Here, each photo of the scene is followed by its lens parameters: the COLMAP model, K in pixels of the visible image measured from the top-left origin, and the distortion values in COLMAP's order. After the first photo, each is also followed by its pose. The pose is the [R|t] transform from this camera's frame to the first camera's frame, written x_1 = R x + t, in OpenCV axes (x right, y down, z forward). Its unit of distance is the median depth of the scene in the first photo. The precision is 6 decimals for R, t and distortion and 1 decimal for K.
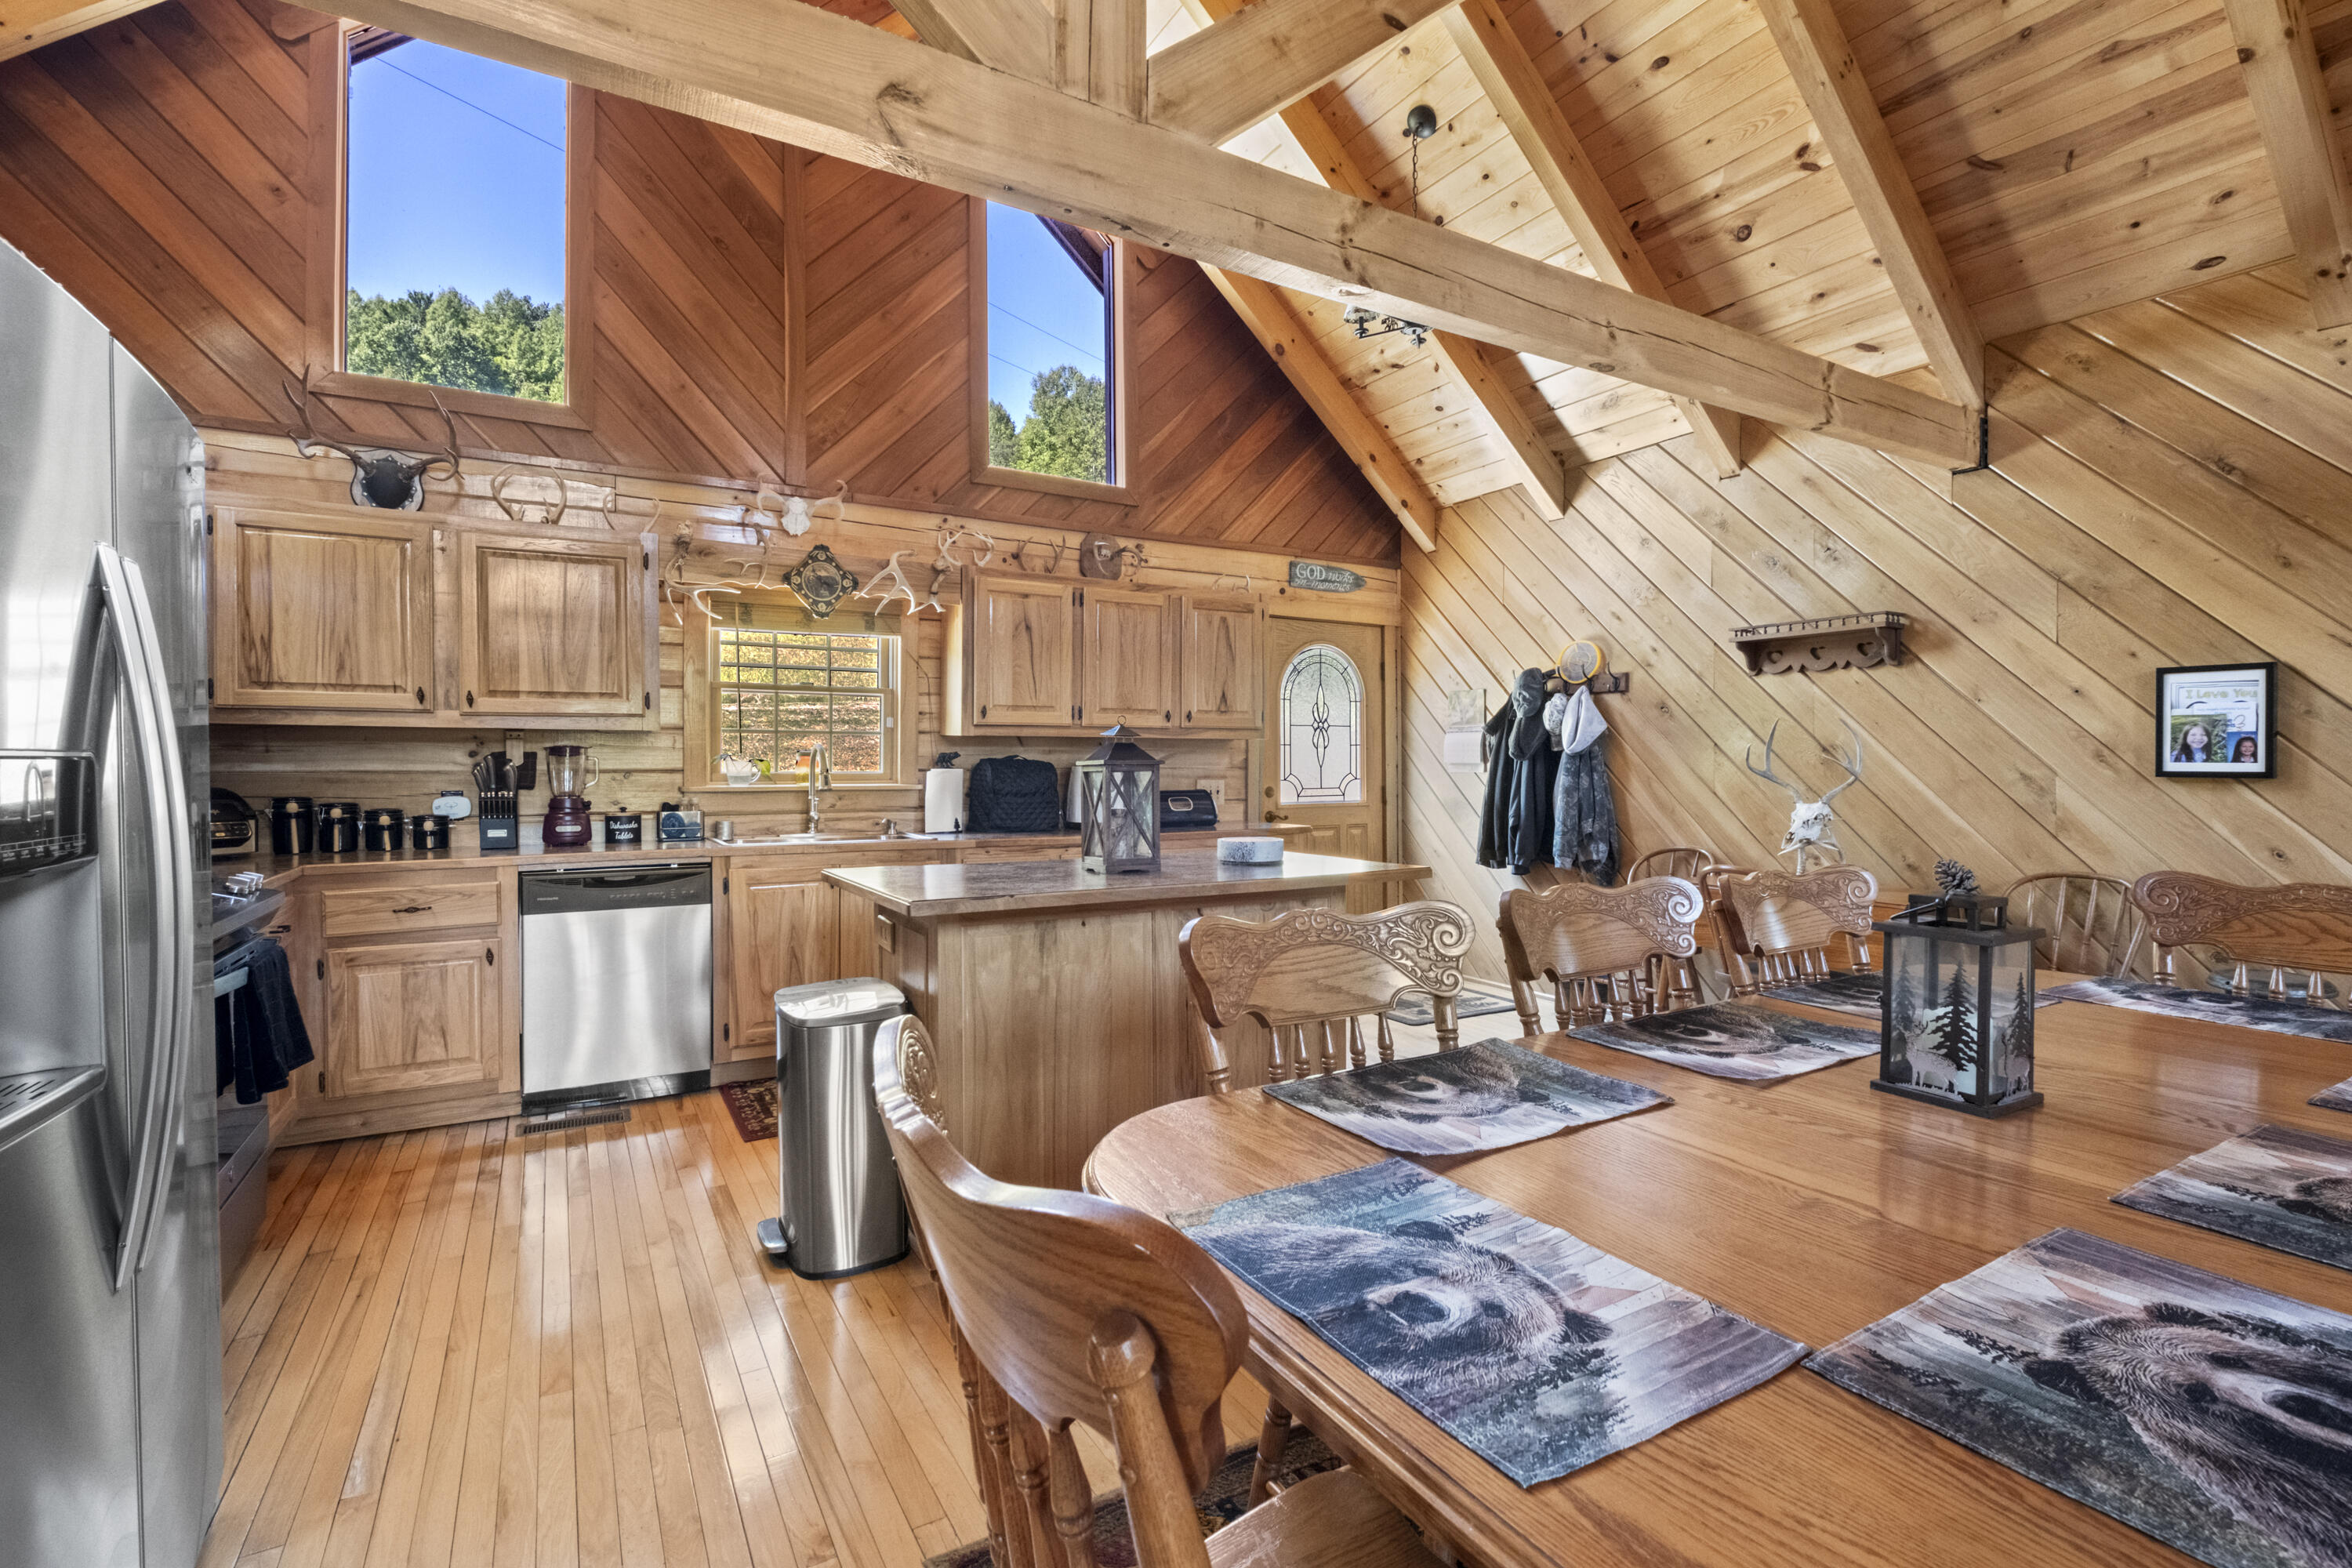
lens RADIAL K [[1078.1, 0, 1176.0], [0, 1078.1, 784.0], [0, 0, 1]] dist [-0.002373, -0.001370]
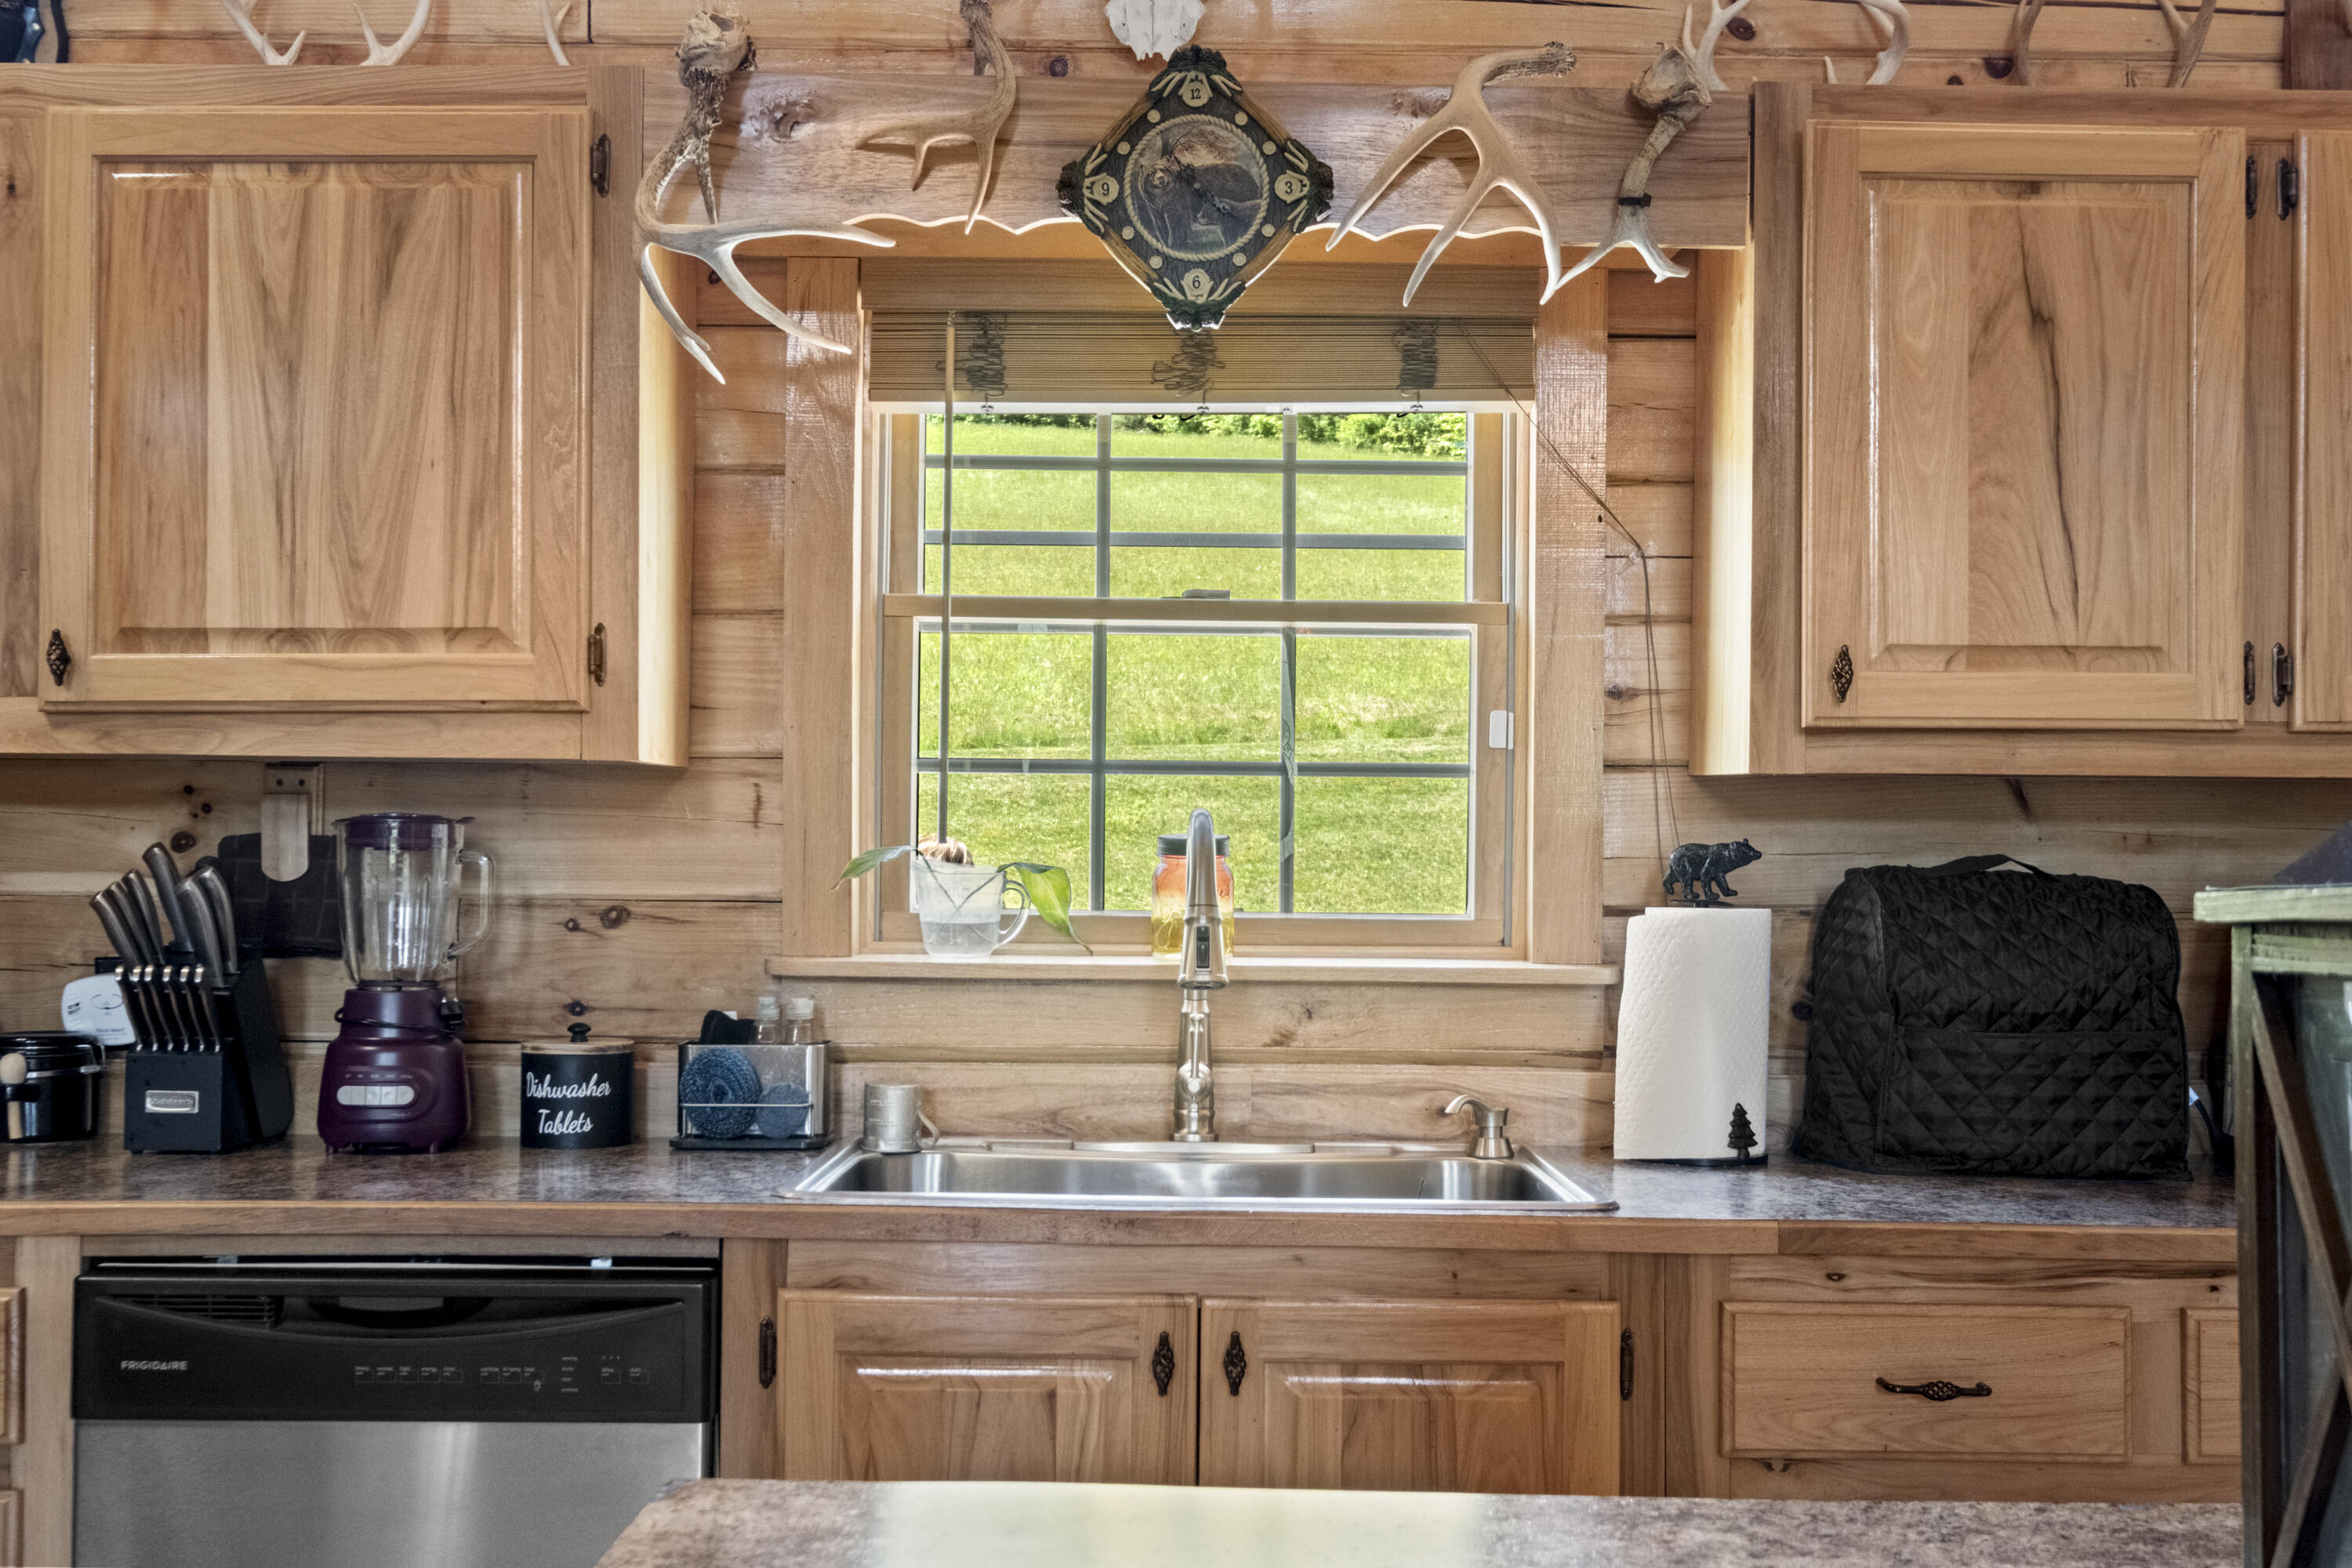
lens RADIAL K [[2443.4, 0, 1176.0], [0, 2443.4, 784.0], [0, 0, 1]] dist [0.016990, -0.003478]
pose [[0.866254, -0.009216, -0.499519, -0.036624], [-0.018780, 0.998523, -0.050991, -0.012557], [0.499251, 0.053552, 0.864801, 0.485756]]
